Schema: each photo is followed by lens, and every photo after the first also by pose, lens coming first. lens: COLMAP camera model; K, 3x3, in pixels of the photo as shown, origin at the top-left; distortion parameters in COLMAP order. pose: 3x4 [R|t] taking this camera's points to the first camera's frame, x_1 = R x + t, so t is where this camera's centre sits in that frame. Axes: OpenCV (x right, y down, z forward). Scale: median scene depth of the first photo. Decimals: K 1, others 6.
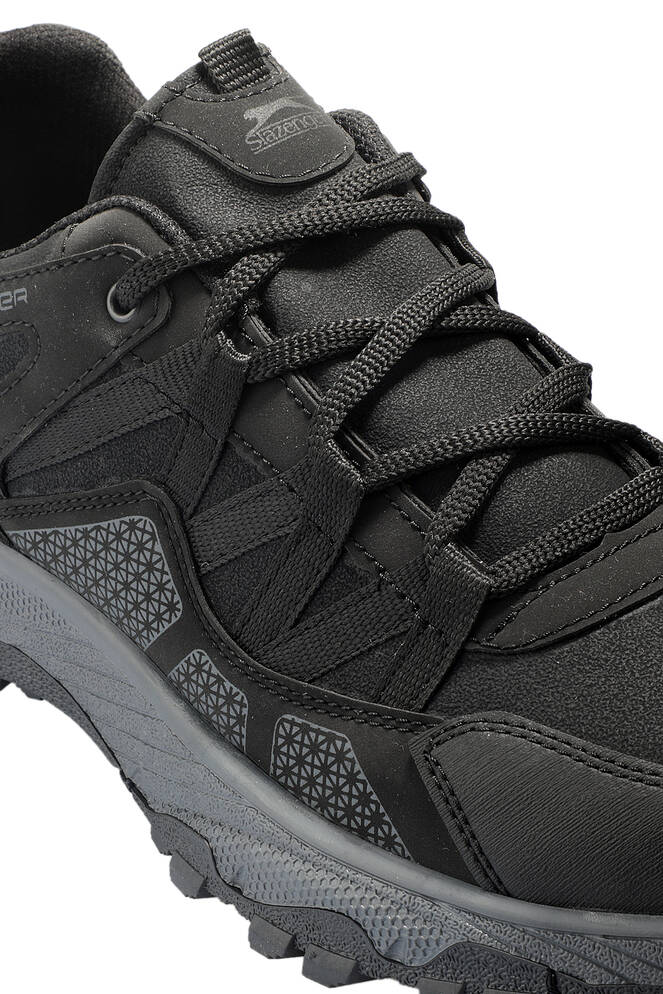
lens RADIAL K [[3215.3, 0, 329.7], [0, 3215.3, 497.6], [0, 0, 1]] dist [0.004163, 0.000000]
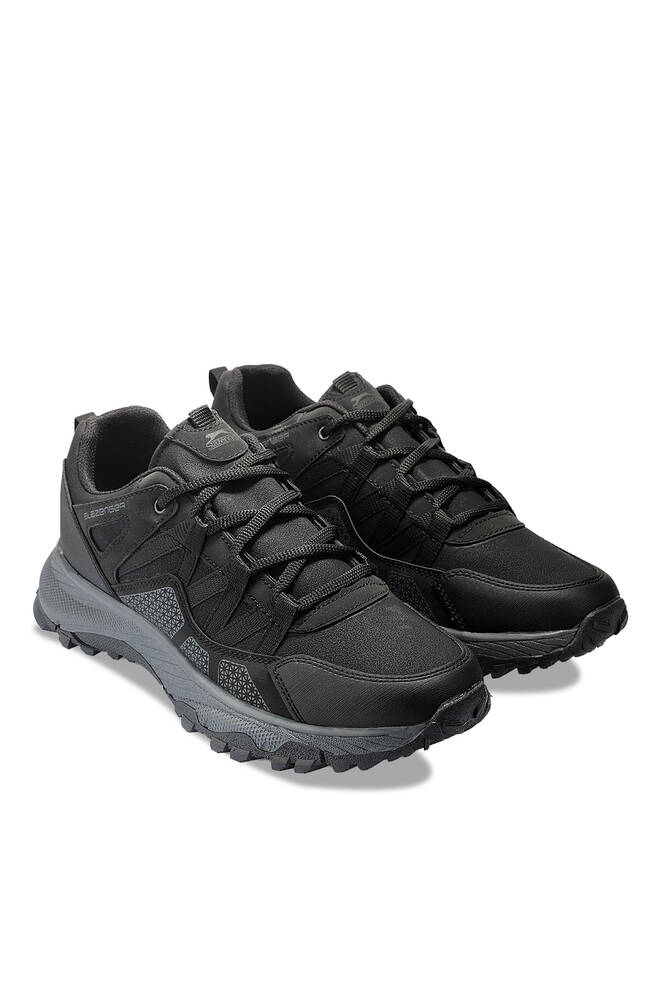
lens RADIAL K [[3215.3, 0, 332.5], [0, 3215.3, 496.7], [0, 0, 1]] dist [0.004163, 0.000000]
pose [[0.996496, -0.025453, -0.079670, 0.290764], [0.014062, 0.989995, -0.140397, 0.308021], [0.082446, 0.138785, 0.986885, -1.622666]]
